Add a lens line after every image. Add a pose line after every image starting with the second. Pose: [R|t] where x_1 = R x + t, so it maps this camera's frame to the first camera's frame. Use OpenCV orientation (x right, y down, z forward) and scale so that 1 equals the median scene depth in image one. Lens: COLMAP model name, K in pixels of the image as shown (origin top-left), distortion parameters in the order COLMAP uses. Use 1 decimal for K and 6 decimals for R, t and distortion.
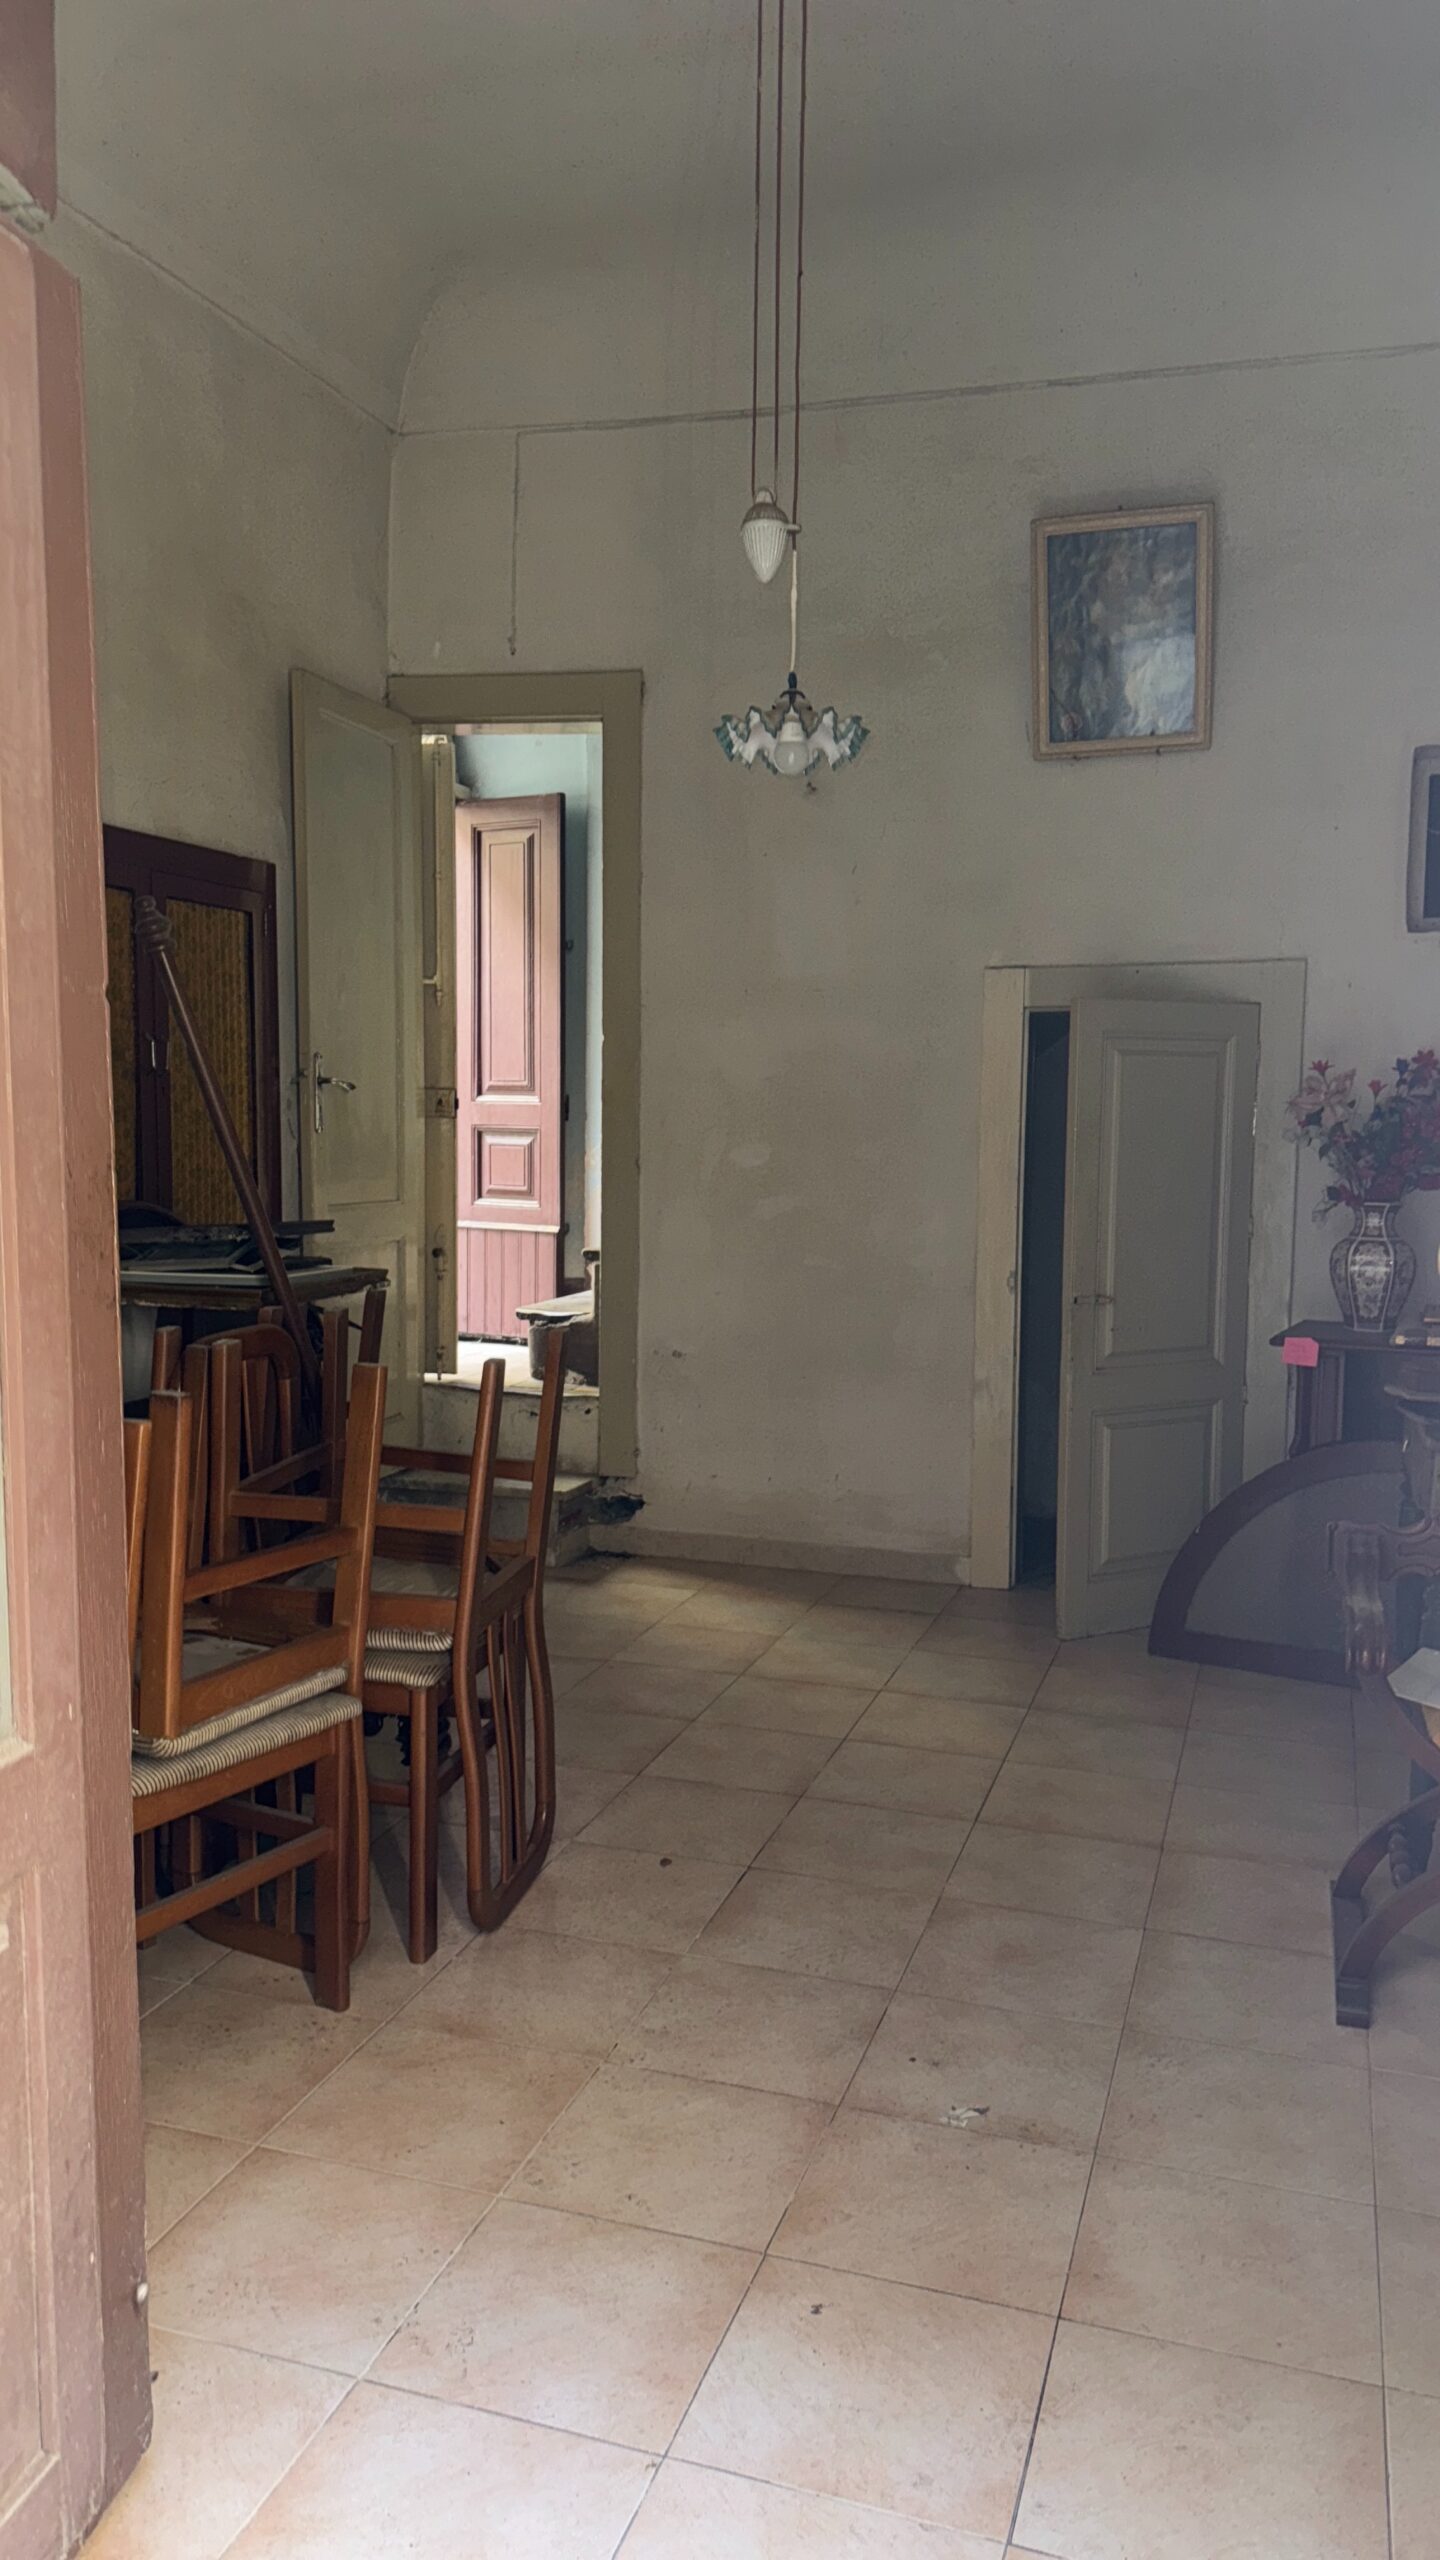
lens RADIAL K [[1841.1, 0, 712.9], [0, 1841.1, 1292.9], [0, 0, 1]] dist [0.222081, -0.574932]
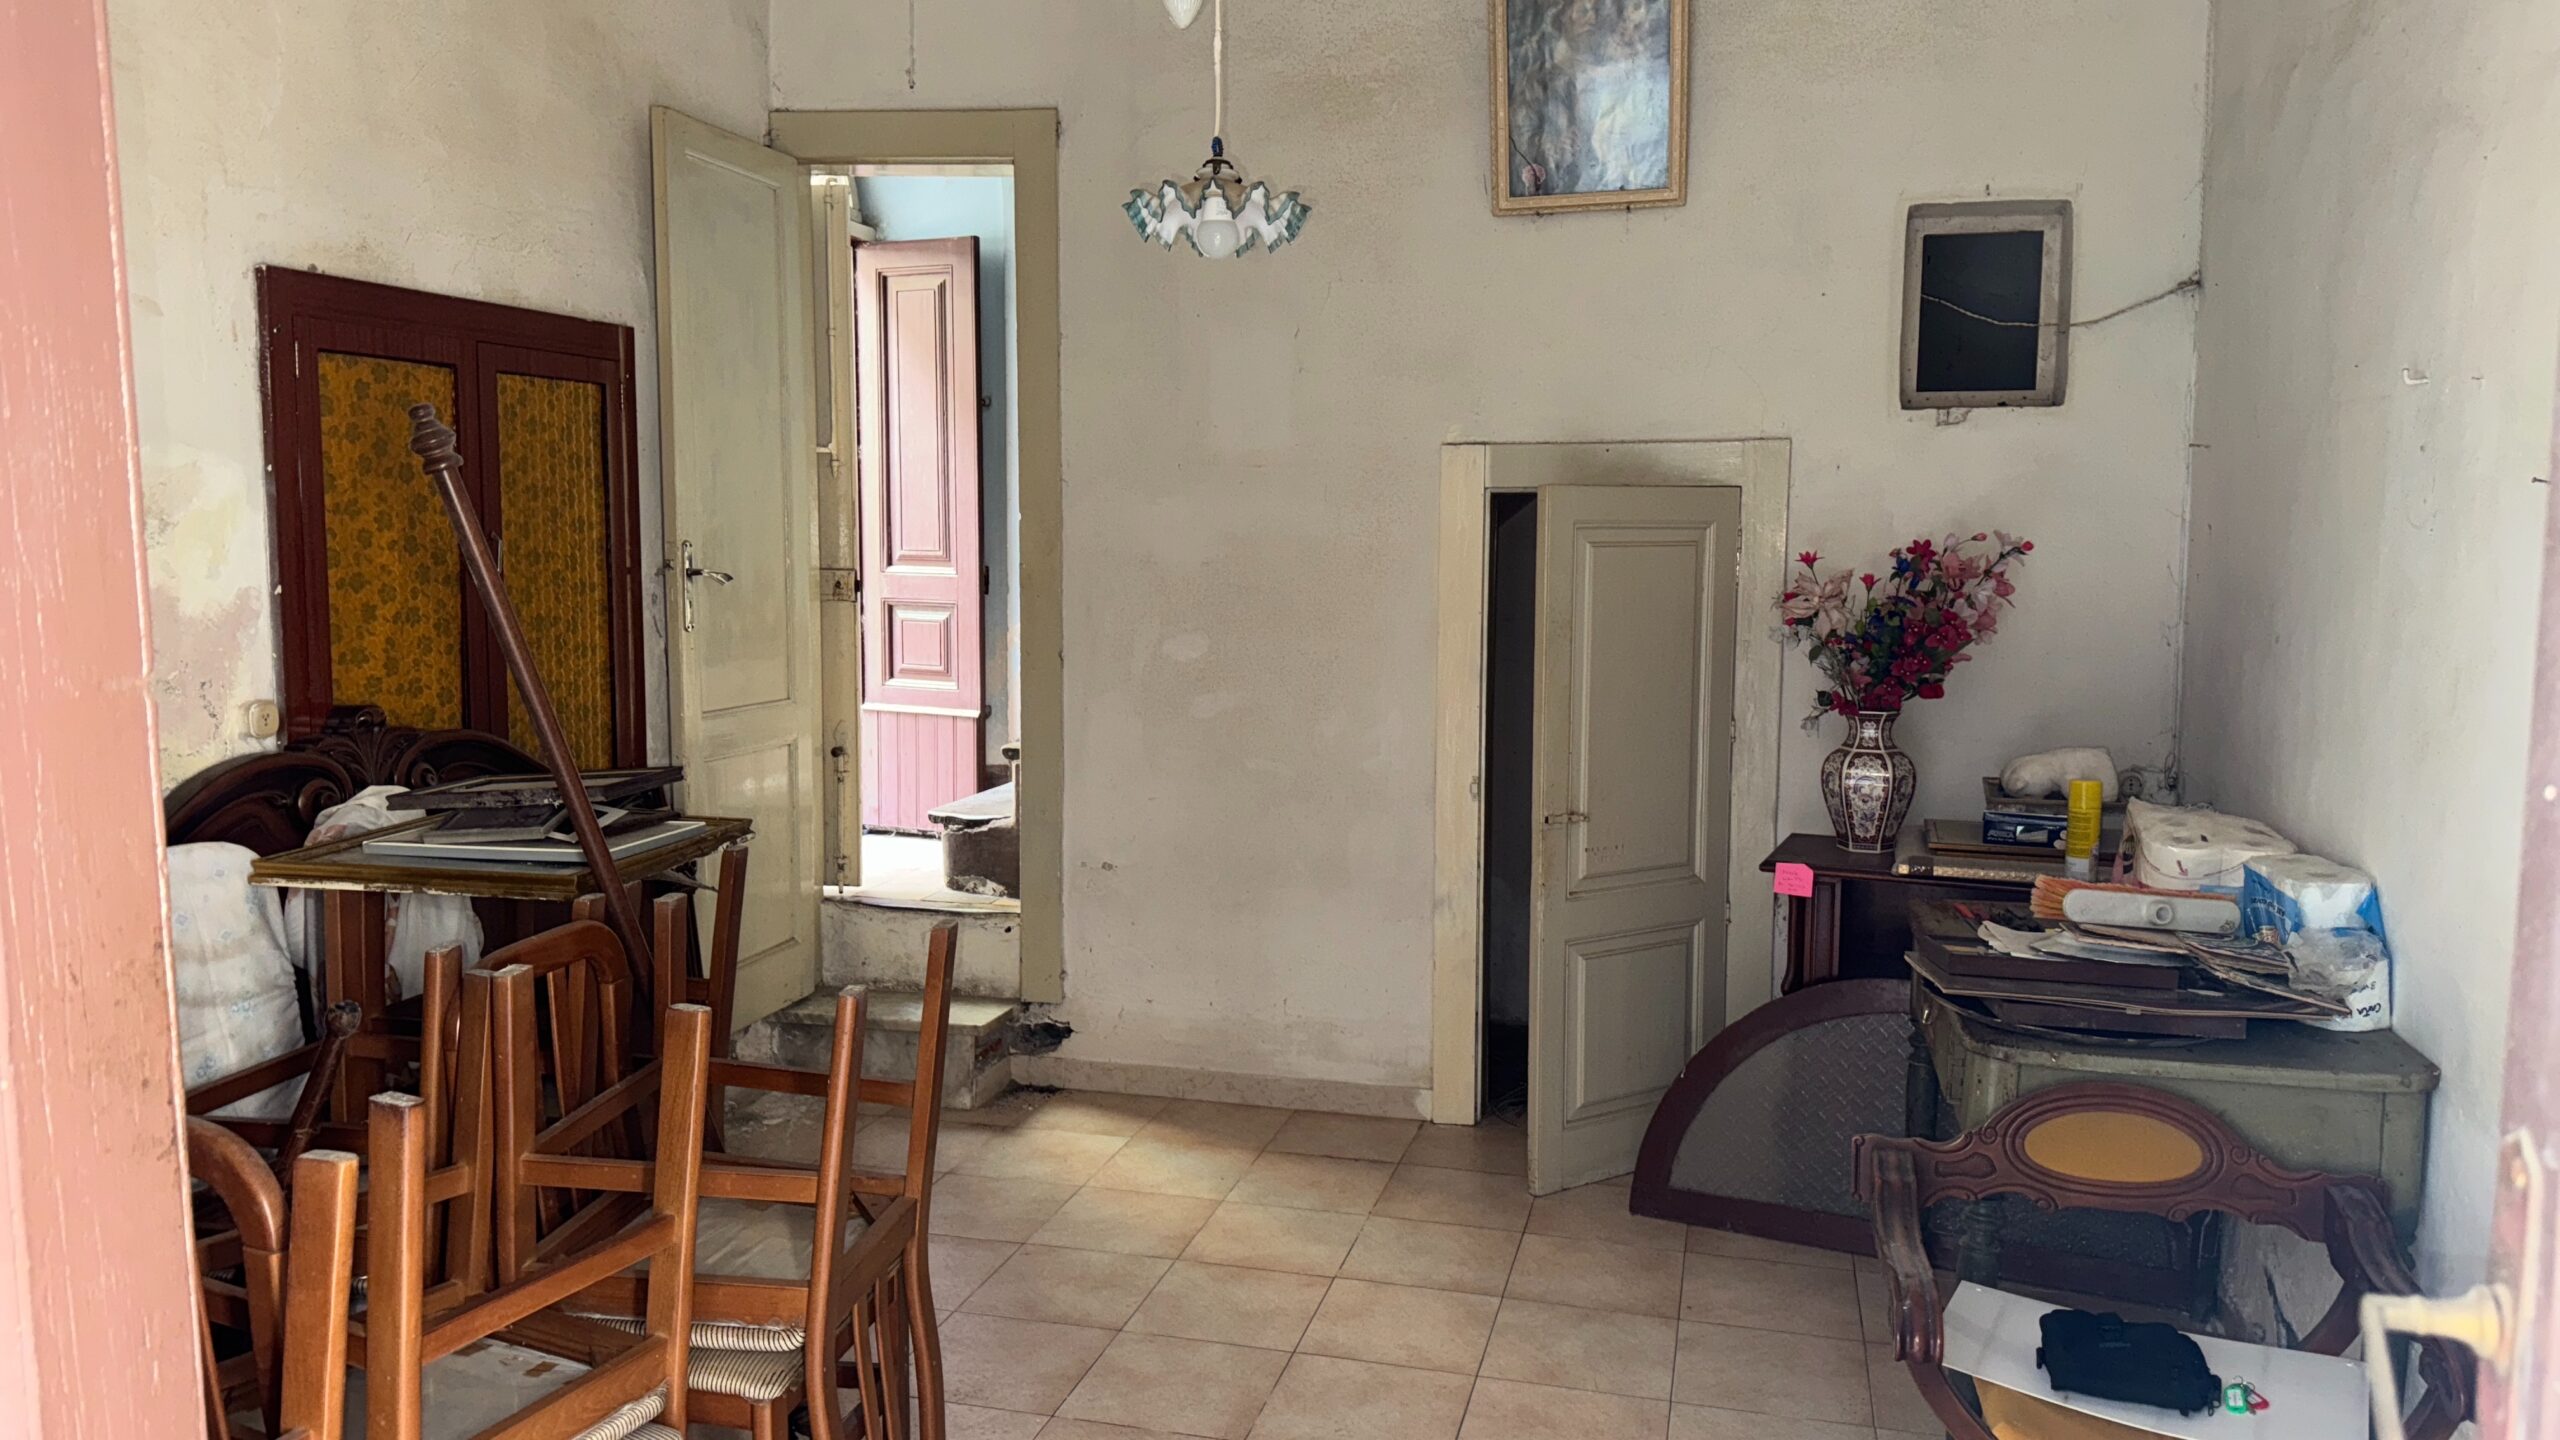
lens RADIAL K [[1841.1, 0, 1280.0], [0, 1841.1, 720.0], [0, 0, 1]] dist [0.222081, -0.574932]
pose [[0.997989, -0.010174, 0.062561, 0.010352], [0.009735, 0.999926, 0.007313, -0.050493], [-0.062631, -0.006689, 0.998014, 0.108332]]
